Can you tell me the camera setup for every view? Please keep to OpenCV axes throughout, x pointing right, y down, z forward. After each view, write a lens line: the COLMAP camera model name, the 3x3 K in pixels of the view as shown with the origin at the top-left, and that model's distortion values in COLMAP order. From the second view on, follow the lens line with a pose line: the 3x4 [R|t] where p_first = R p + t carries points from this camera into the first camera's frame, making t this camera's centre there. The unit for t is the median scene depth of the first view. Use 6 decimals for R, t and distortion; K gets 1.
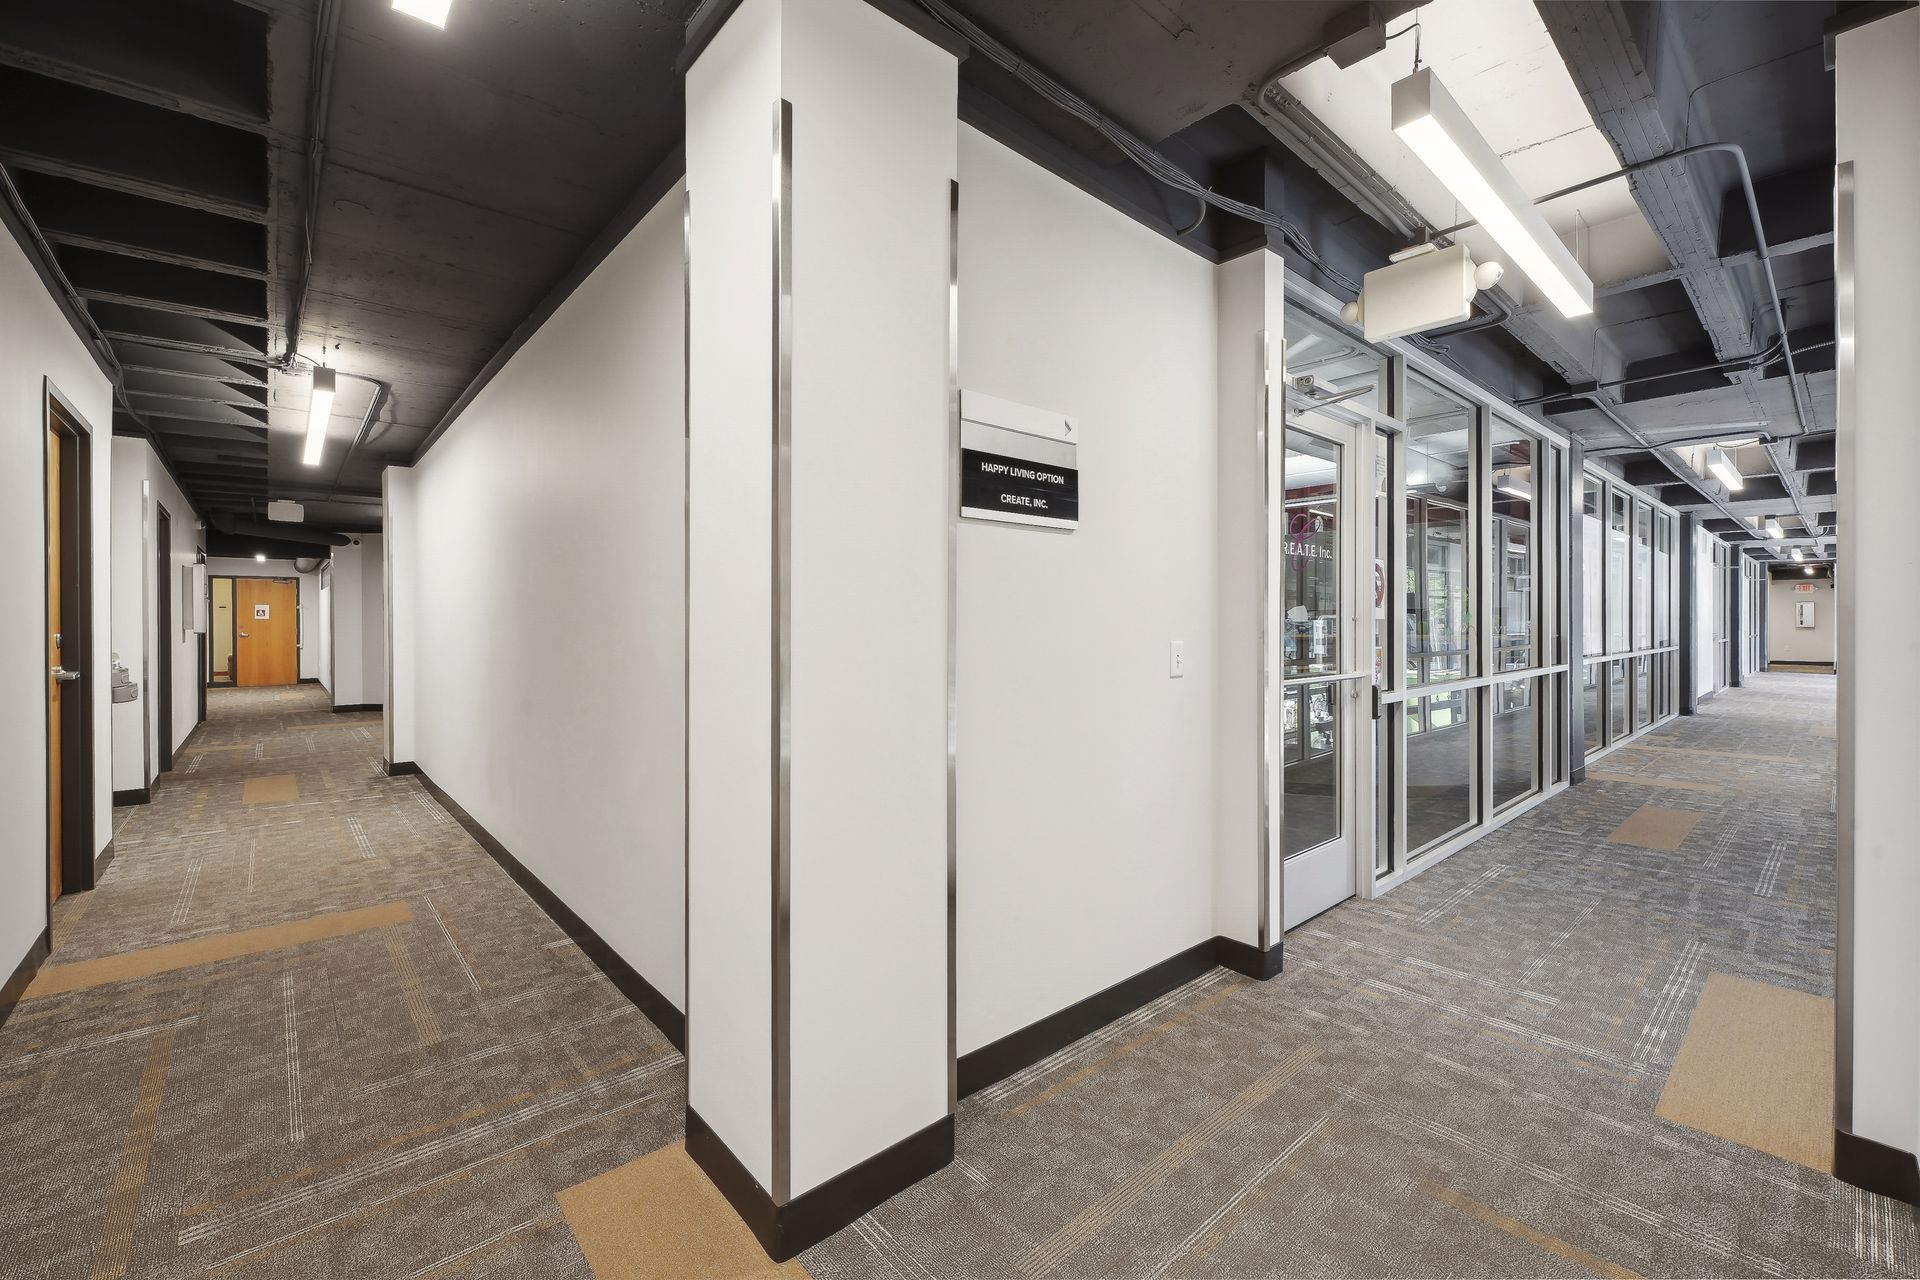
lens RADIAL K [[800.0, 0, 969.5], [0, 800.0, 622.2], [0, 0, 1]] dist [-0.001817, -0.000046]
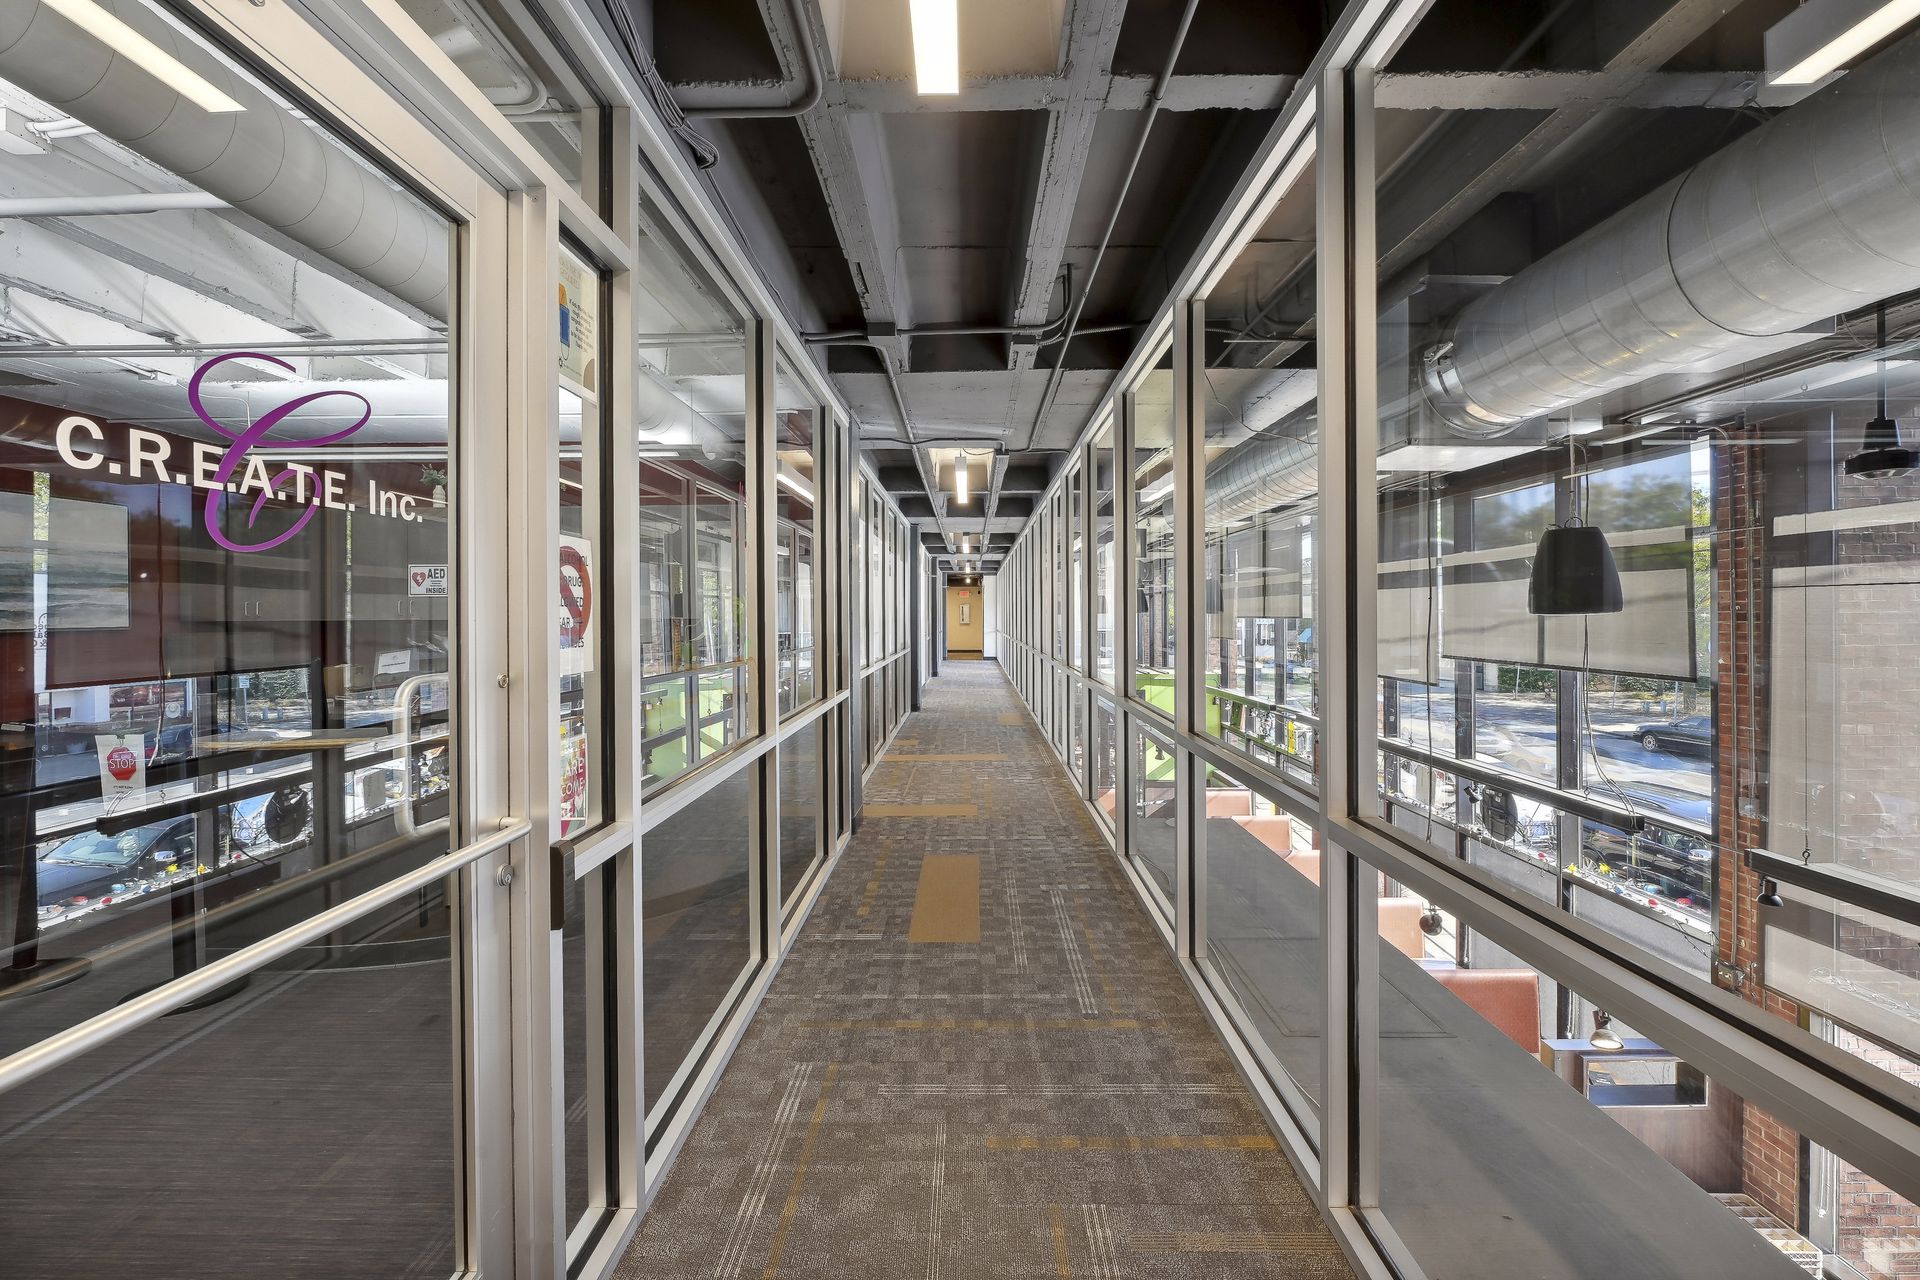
lens RADIAL K [[875.4, 0, 959.9], [0, 875.4, 618.7], [0, 0, 1]] dist [-0.000851, 0.000034]
pose [[0.691245, -0.003269, 0.722613, 0.180623], [0.005149, 0.999987, -0.000401, -0.018956], [-0.722602, 0.003998, 0.691252, 0.300672]]
